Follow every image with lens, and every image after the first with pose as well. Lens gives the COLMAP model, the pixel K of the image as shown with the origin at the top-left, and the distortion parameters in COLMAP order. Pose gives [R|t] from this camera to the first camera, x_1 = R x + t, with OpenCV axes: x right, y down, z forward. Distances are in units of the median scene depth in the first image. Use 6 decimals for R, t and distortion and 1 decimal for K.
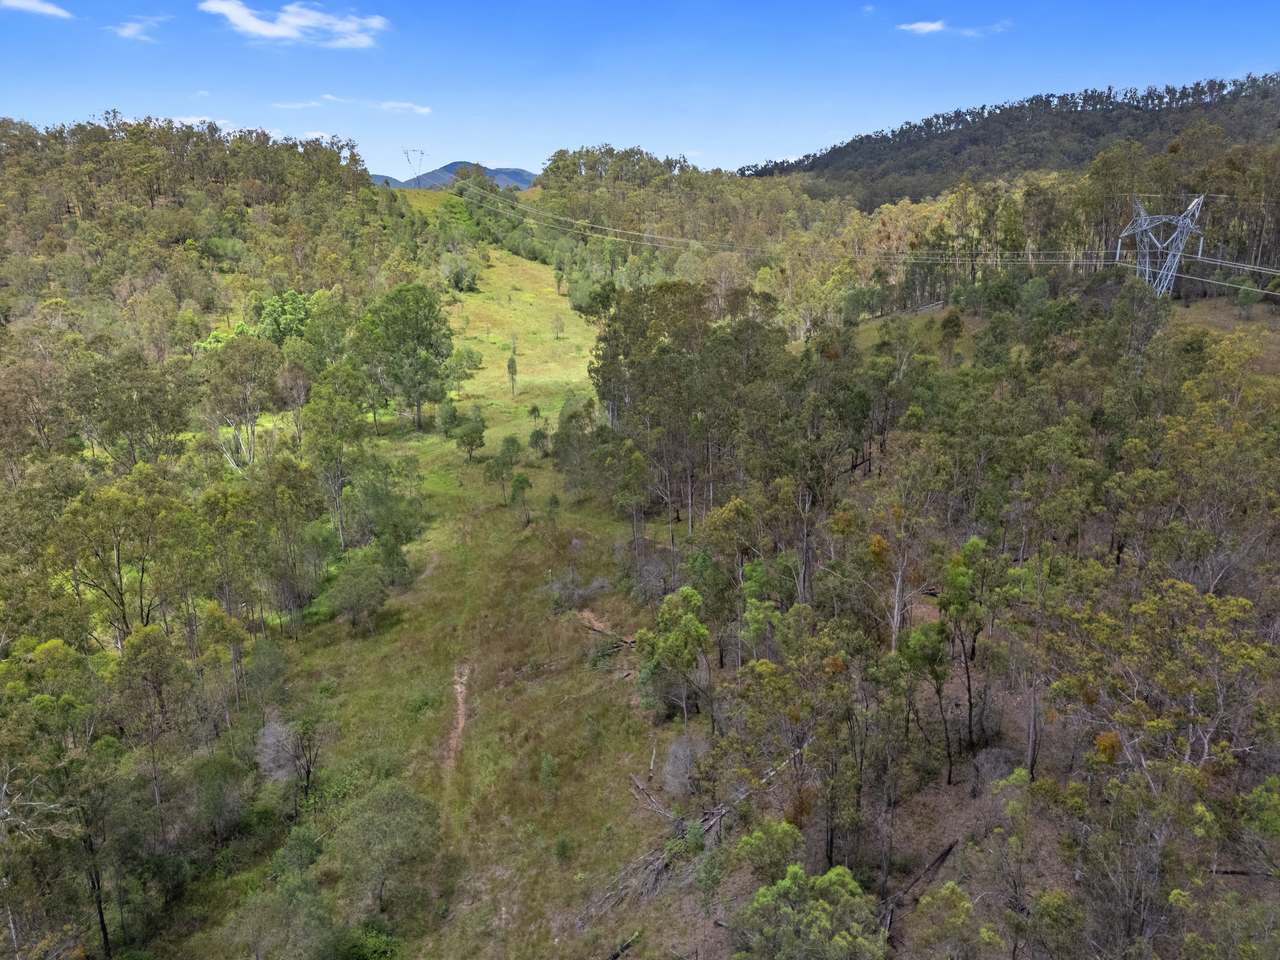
lens RADIAL K [[897.0, 0, 639.9], [0, 897.0, 479.9], [0, 0, 1]] dist [-0.002894, -0.004204]
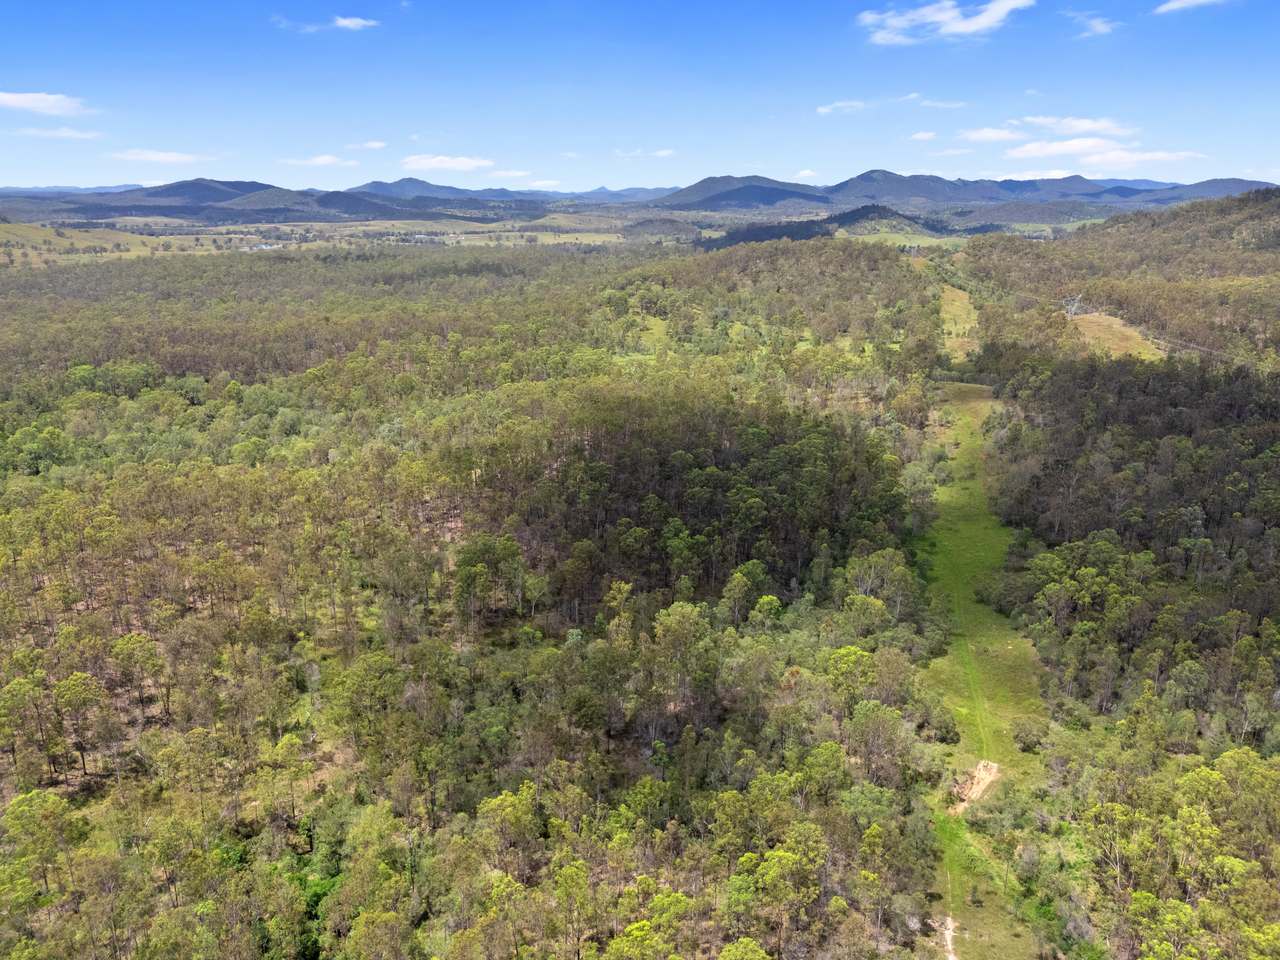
lens RADIAL K [[897.0, 0, 640.2], [0, 897.0, 479.9], [0, 0, 1]] dist [-0.002894, -0.004204]
pose [[0.901063, 0.106706, -0.420357, 0.197245], [-0.115777, 0.993267, 0.003961, 0.400536], [0.417949, 0.045099, 0.907350, -1.716330]]
